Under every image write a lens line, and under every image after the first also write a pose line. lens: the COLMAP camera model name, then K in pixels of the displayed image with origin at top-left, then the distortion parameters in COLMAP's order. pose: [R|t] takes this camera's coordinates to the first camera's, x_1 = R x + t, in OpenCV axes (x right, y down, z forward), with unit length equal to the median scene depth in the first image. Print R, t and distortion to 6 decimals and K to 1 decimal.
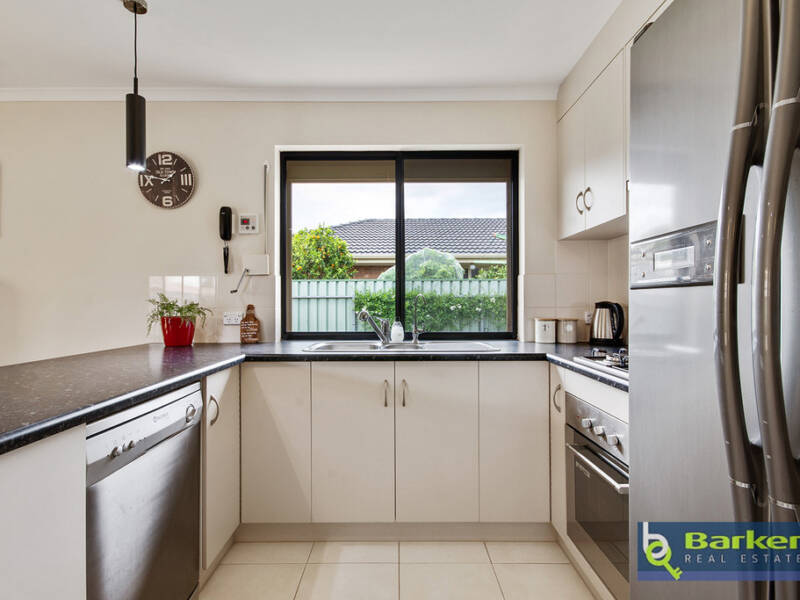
lens RADIAL K [[394.5, 0, 402.8], [0, 394.5, 309.2], [0, 0, 1]] dist [0.018876, 0.000423]
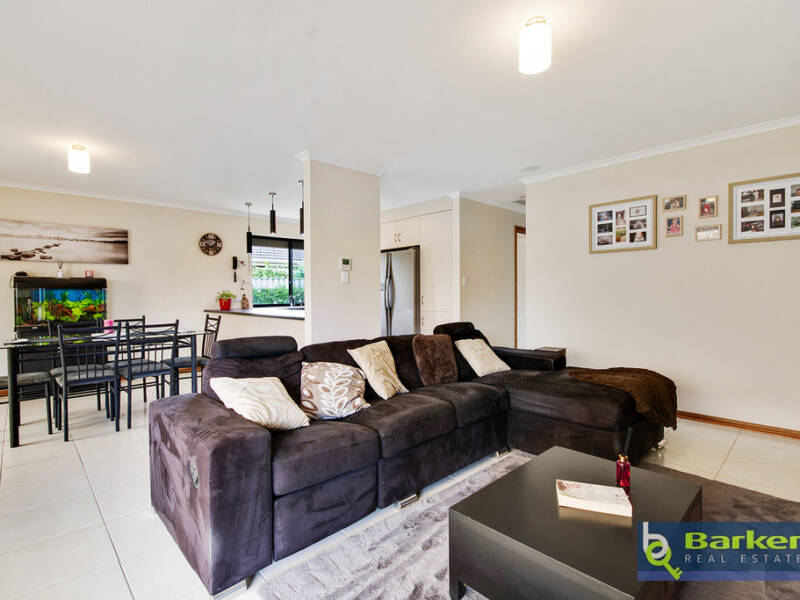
lens RADIAL K [[403.0, 0, 400.0], [0, 403.0, 300.0], [0, 0, 1]] dist [-0.017354, -0.000068]
pose [[0.730630, -0.013799, 0.682634, -1.454009], [0.009699, 0.999905, 0.009831, 0.011746], [-0.682704, -0.000561, 0.730694, -1.659585]]
